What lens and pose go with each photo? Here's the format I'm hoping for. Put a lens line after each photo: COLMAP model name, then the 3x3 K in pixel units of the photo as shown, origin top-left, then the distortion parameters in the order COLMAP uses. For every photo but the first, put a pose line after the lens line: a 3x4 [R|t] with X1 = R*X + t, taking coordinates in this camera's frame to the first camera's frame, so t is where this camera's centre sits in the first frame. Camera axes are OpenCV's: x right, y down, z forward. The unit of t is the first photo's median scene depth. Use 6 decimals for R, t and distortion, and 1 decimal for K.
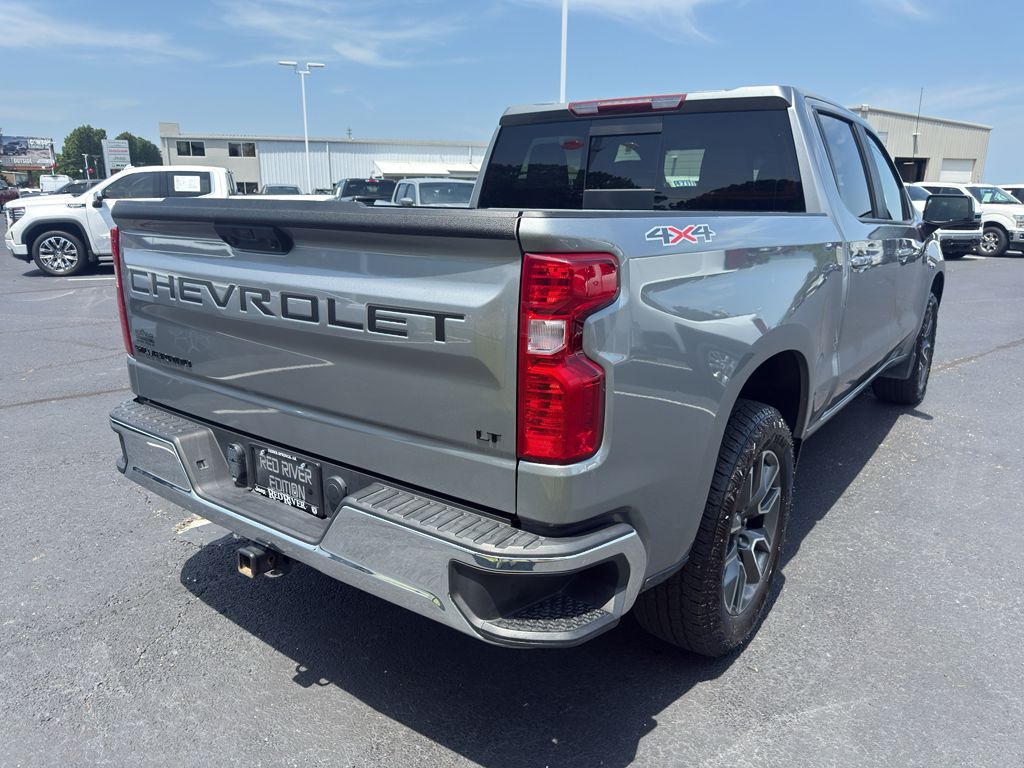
lens RADIAL K [[742.4, 0, 488.6], [0, 742.4, 390.7], [0, 0, 1]] dist [0.079172, -0.113922]
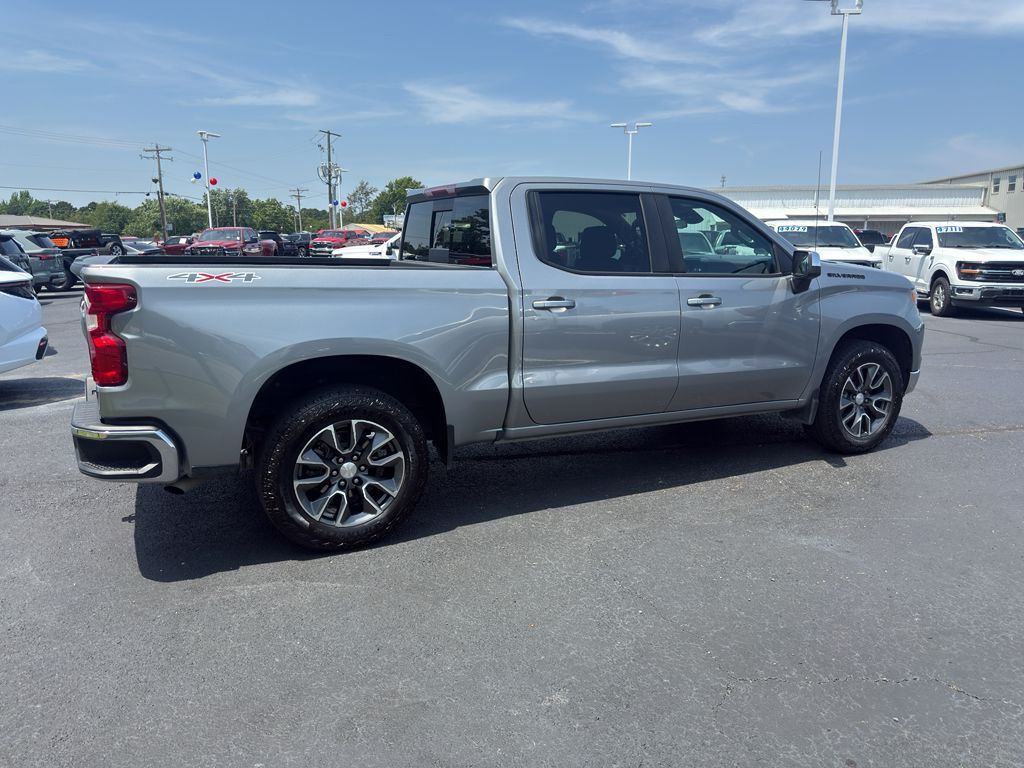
lens RADIAL K [[762.0, 0, 523.8], [0, 762.0, 385.6], [0, 0, 1]] dist [0.003222, -0.001232]
pose [[0.887871, 0.080792, -0.452943, 1.550887], [-0.110848, 0.993026, -0.040159, 0.040217], [0.446539, 0.085863, 0.890635, -0.256802]]
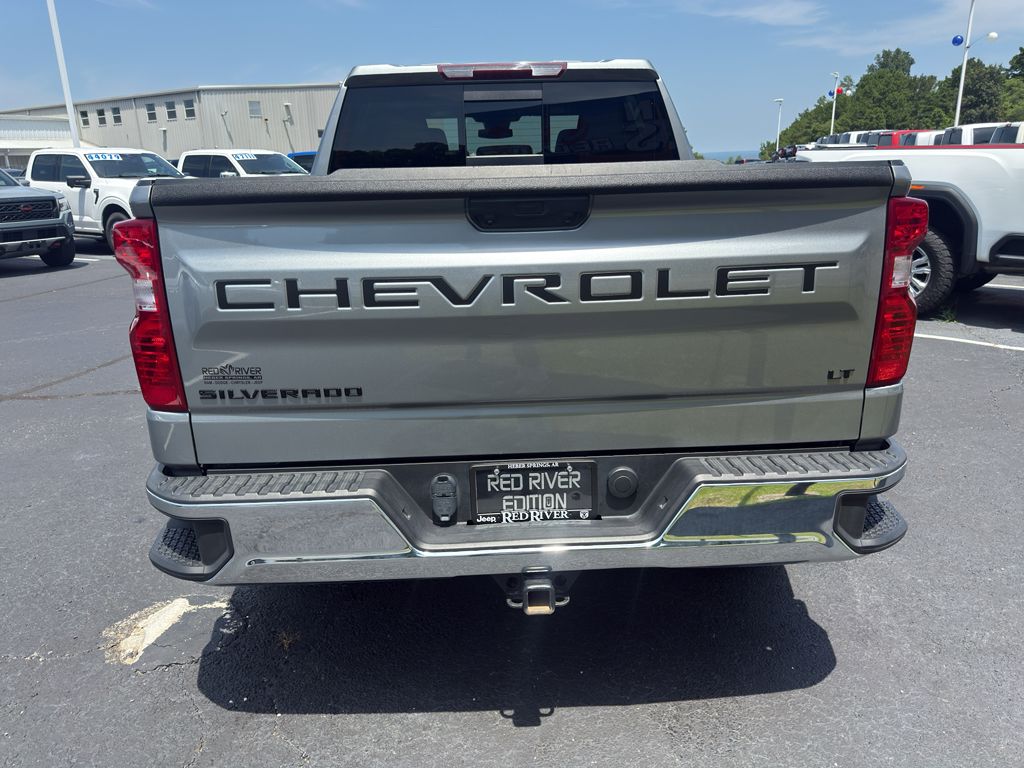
lens RADIAL K [[732.3, 0, 528.9], [0, 732.3, 387.6], [0, 0, 1]] dist [0.111688, -0.123559]
pose [[0.765968, -0.211153, 0.607213, -0.758348], [0.194391, 0.976380, 0.094312, -0.081310], [-0.612785, 0.045797, 0.788922, 0.324465]]
